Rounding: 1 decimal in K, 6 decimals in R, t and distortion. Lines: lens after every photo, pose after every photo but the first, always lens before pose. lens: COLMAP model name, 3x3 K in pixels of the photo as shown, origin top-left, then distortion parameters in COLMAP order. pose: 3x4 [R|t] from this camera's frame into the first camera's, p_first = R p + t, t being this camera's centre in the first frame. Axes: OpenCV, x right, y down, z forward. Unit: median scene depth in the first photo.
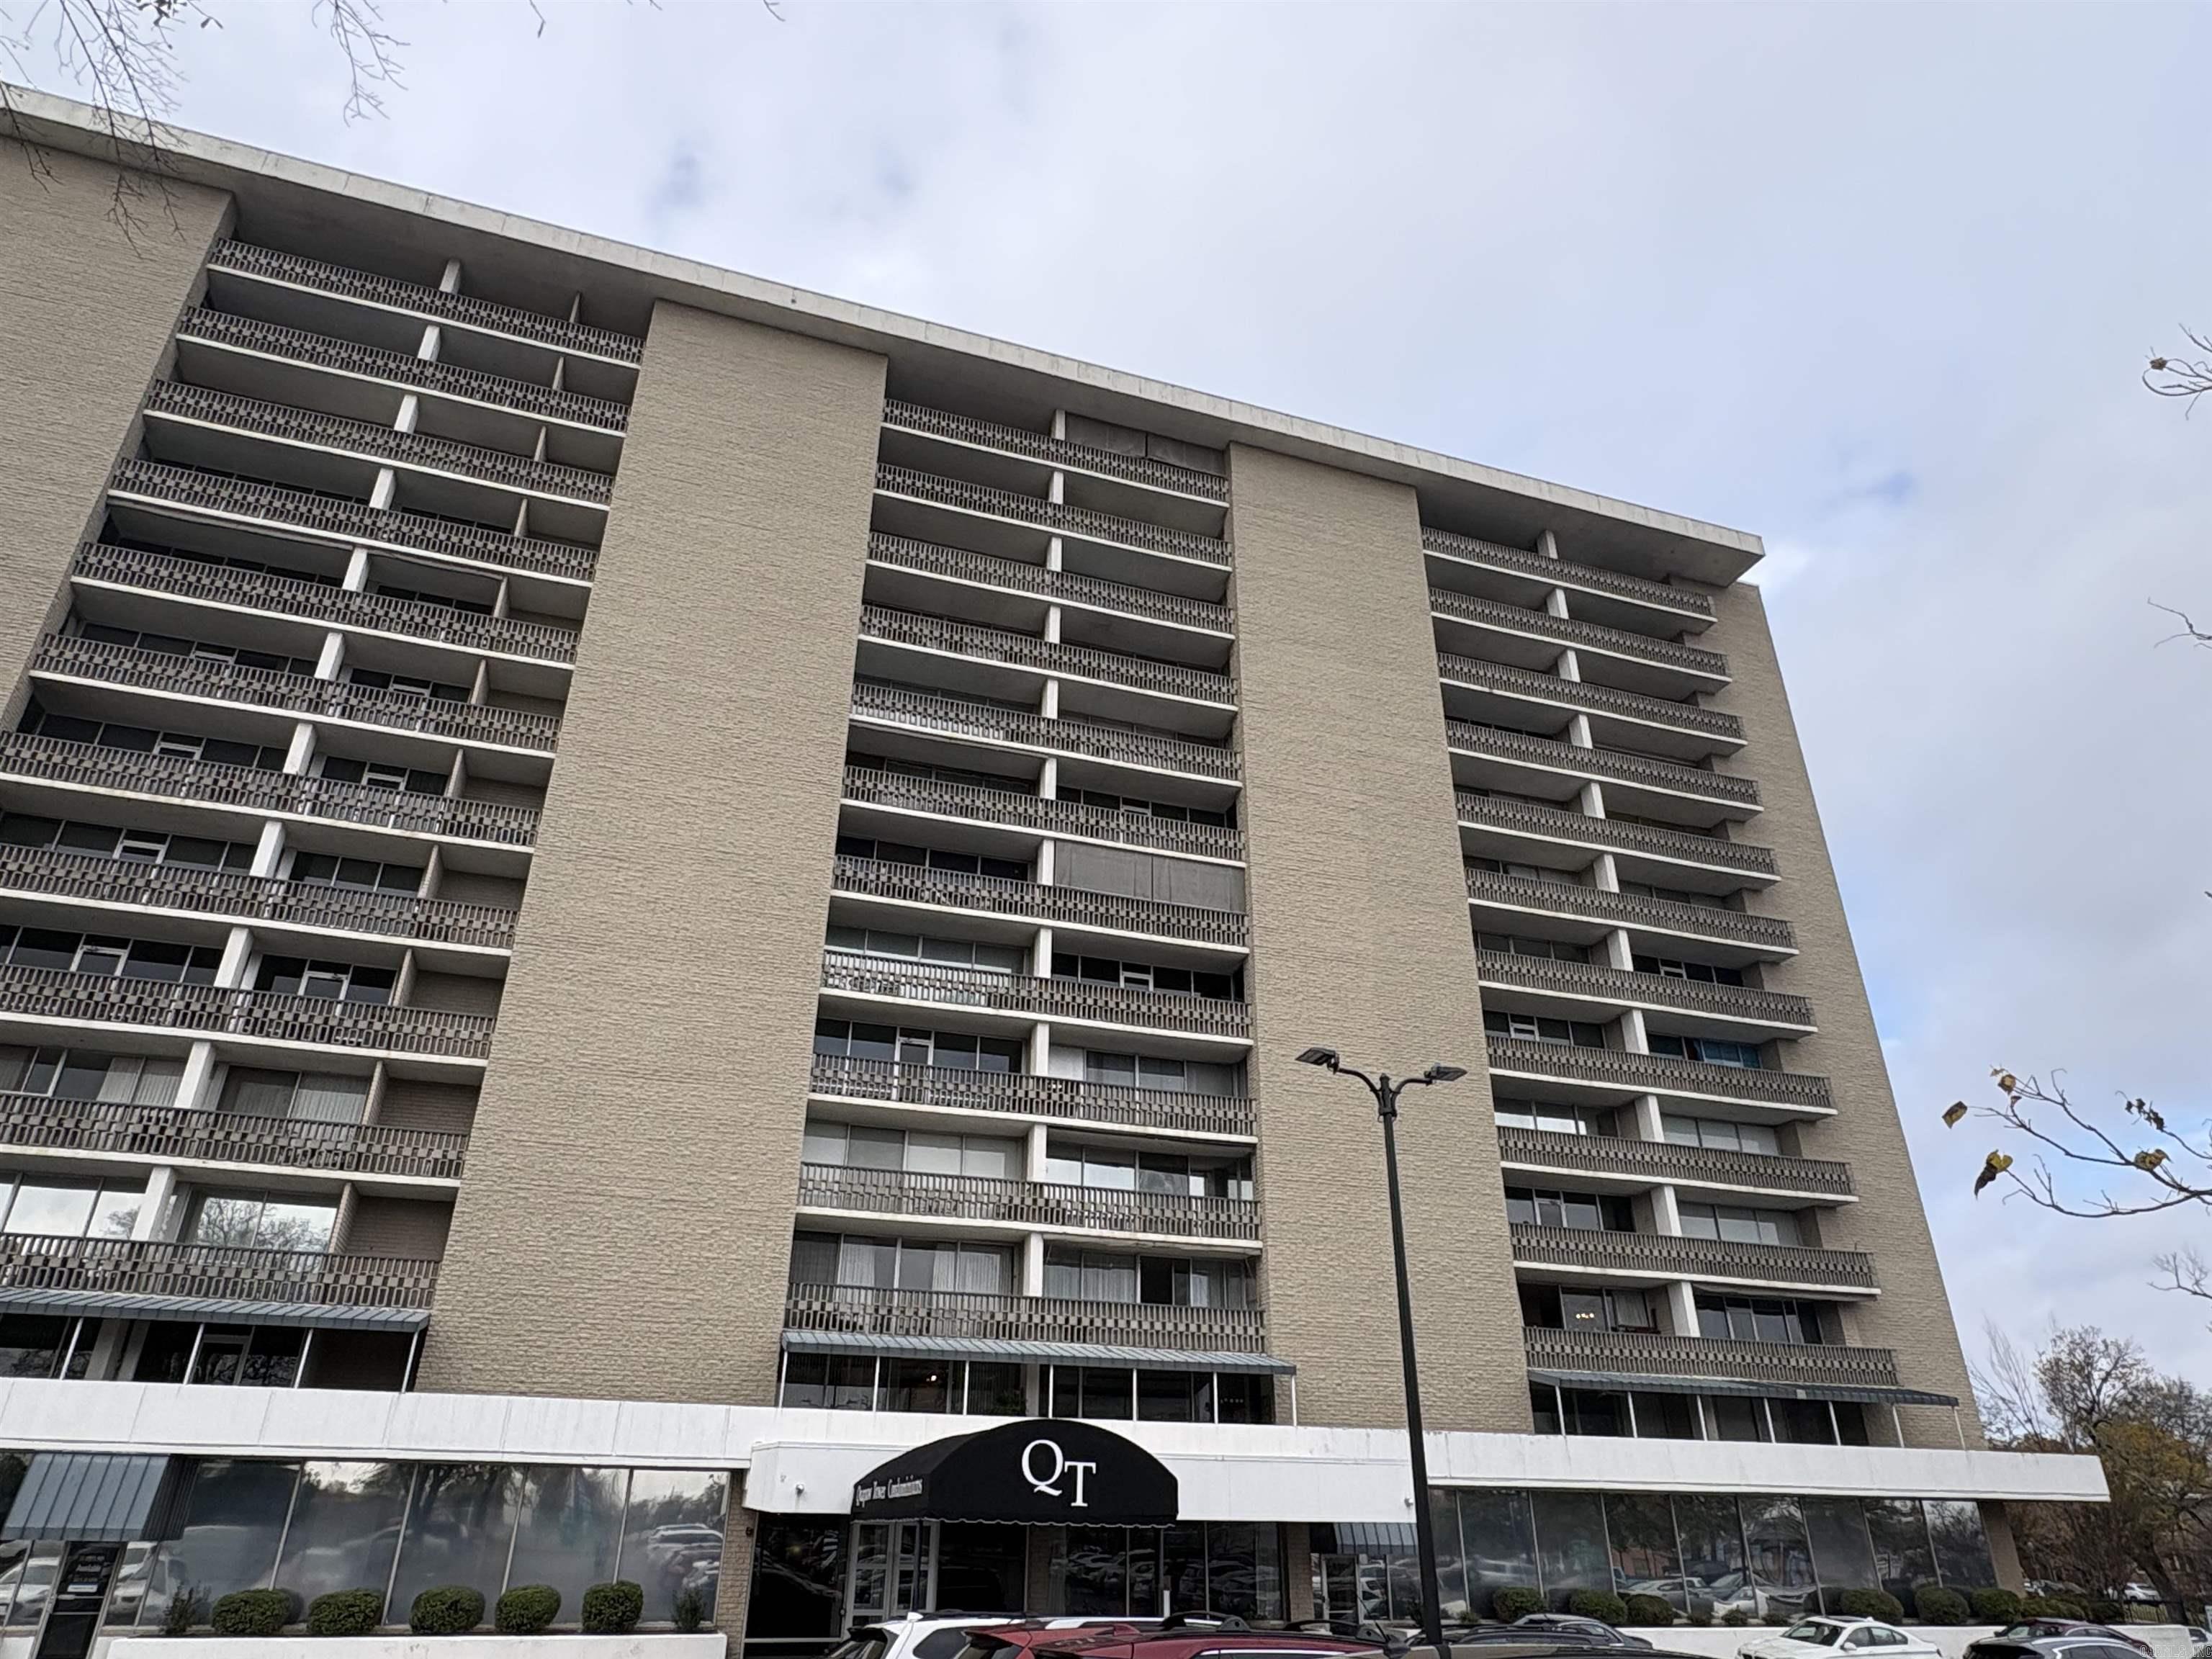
lens RADIAL K [[1362.8, 0, 1095.0], [0, 1362.8, 830.4], [0, 0, 1]] dist [0.000528, 0.002837]
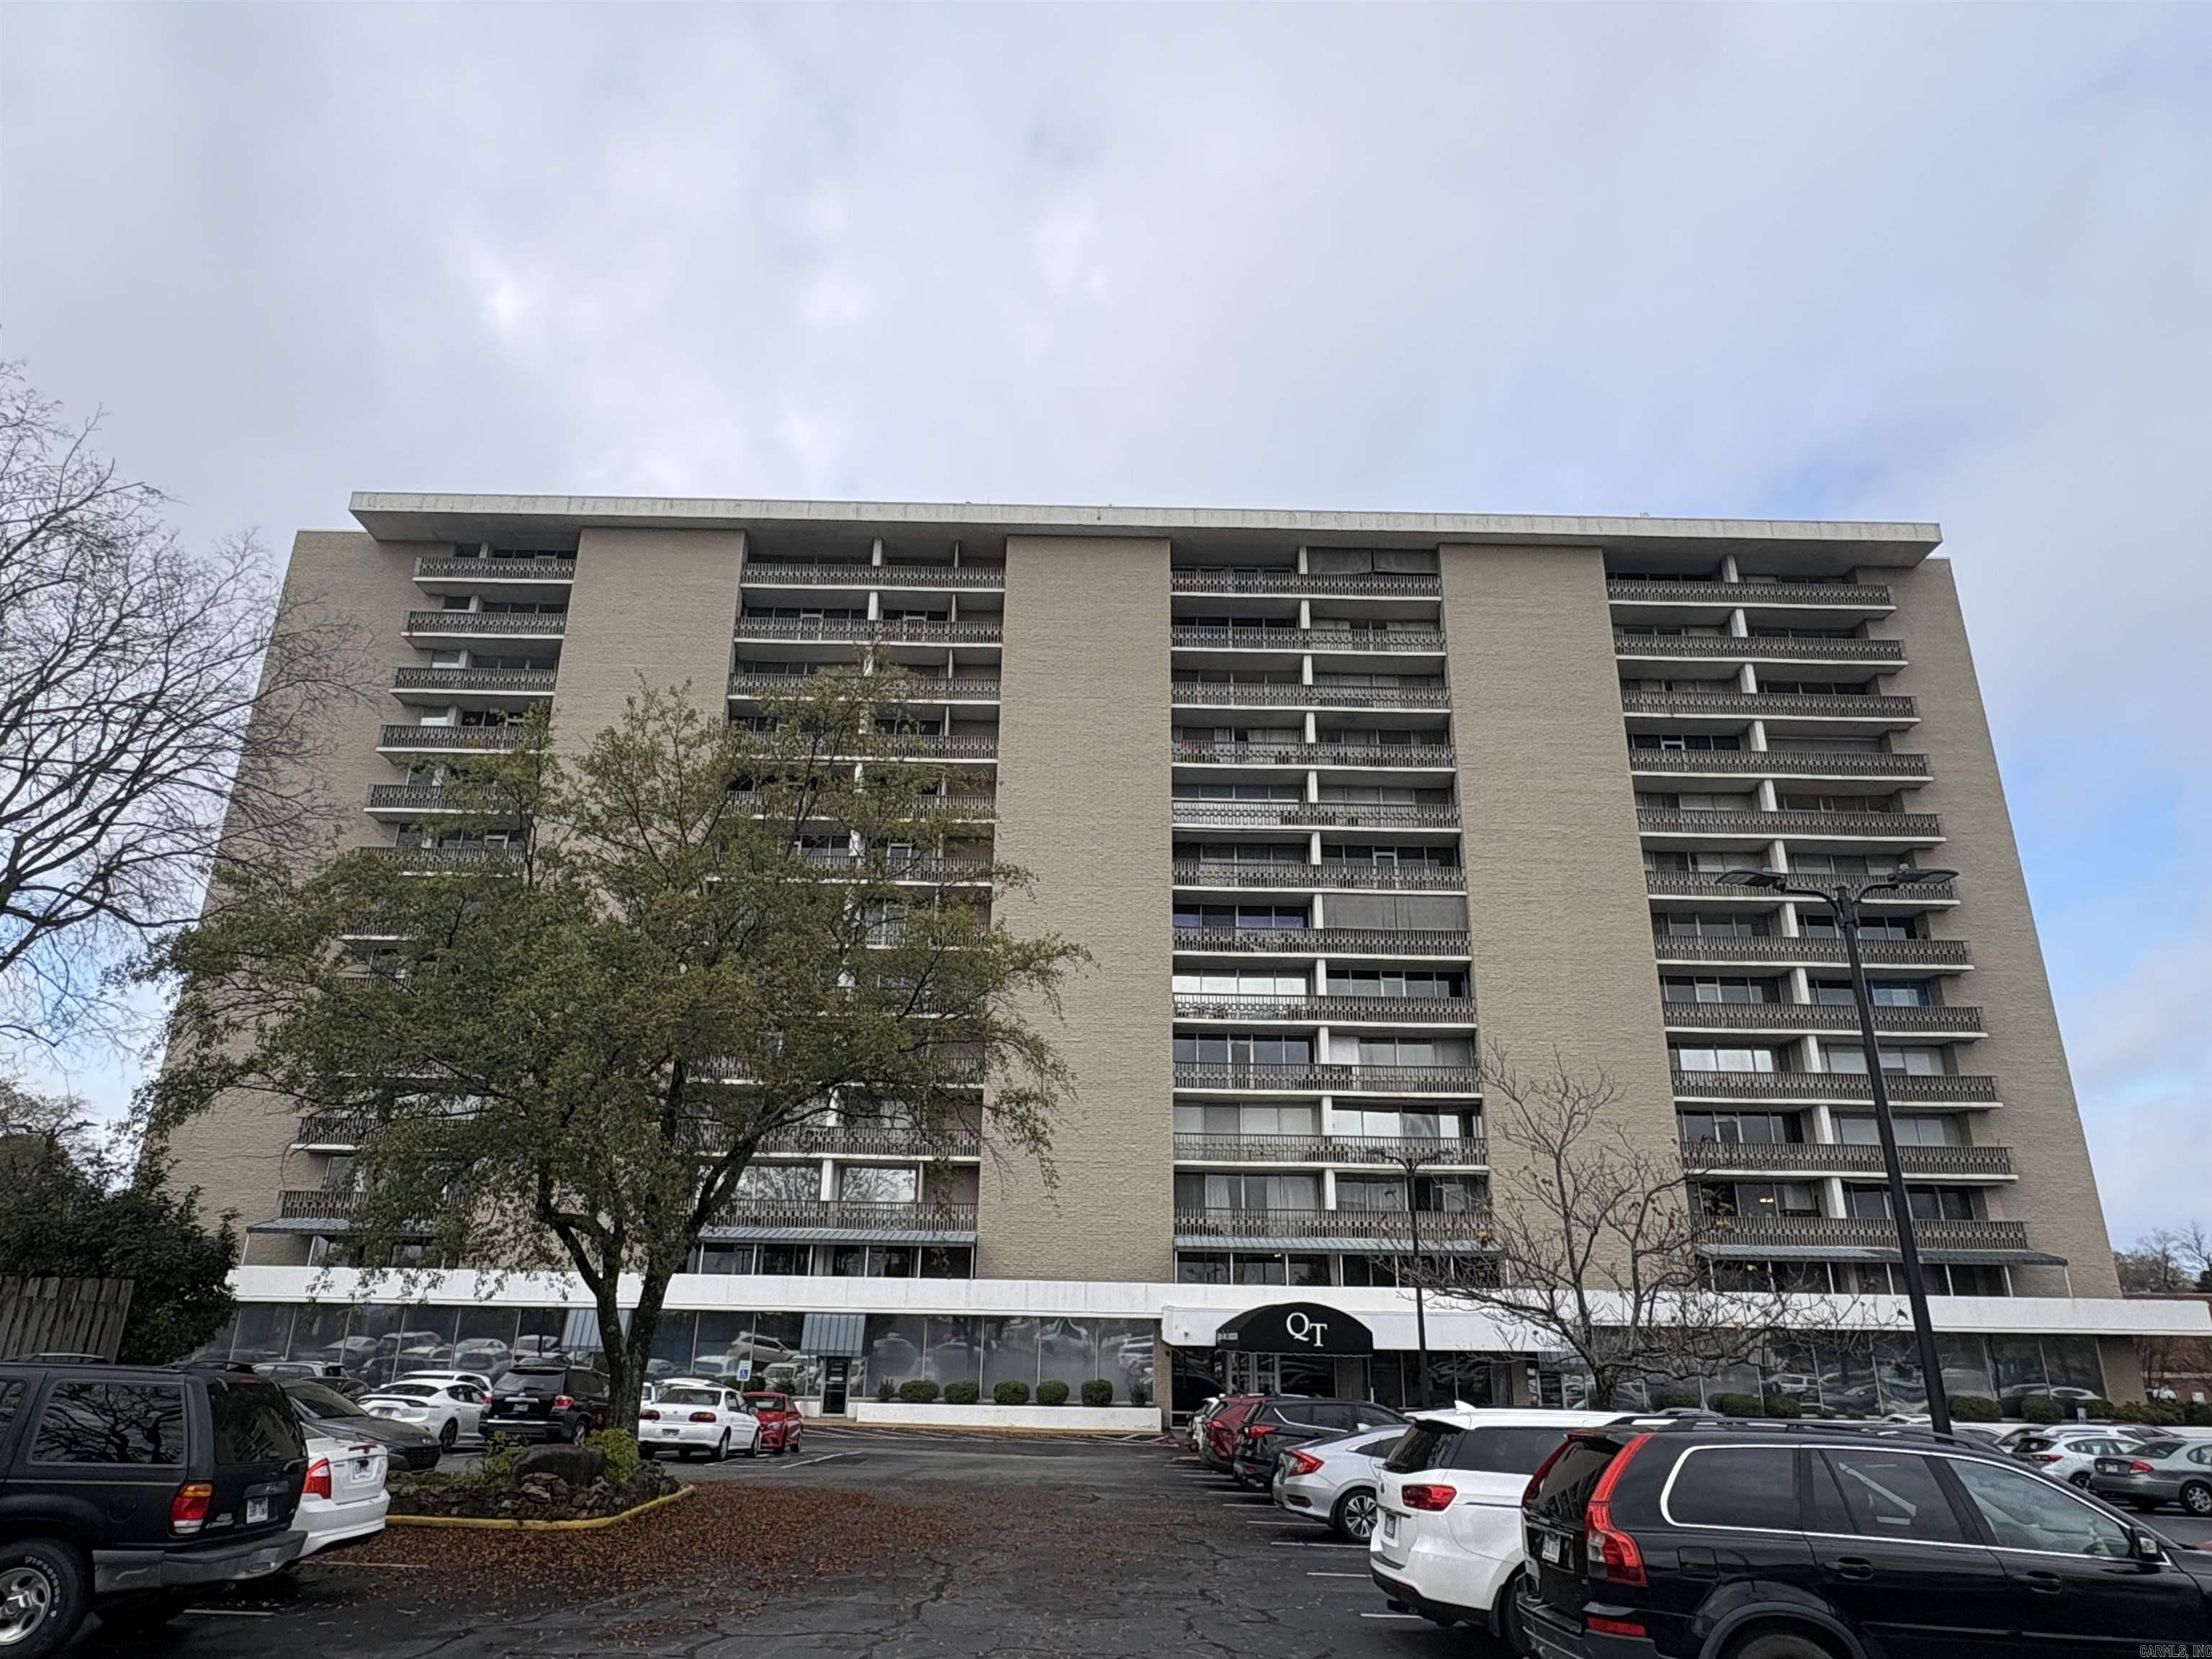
lens RADIAL K [[1362.8, 0, 1100.1], [0, 1362.8, 828.0], [0, 0, 1]] dist [0.000528, 0.002837]
pose [[0.953316, -0.101728, -0.284323, 0.159684], [0.134377, 0.986098, 0.097742, -0.229321], [0.270428, -0.131385, 0.953733, -0.414200]]
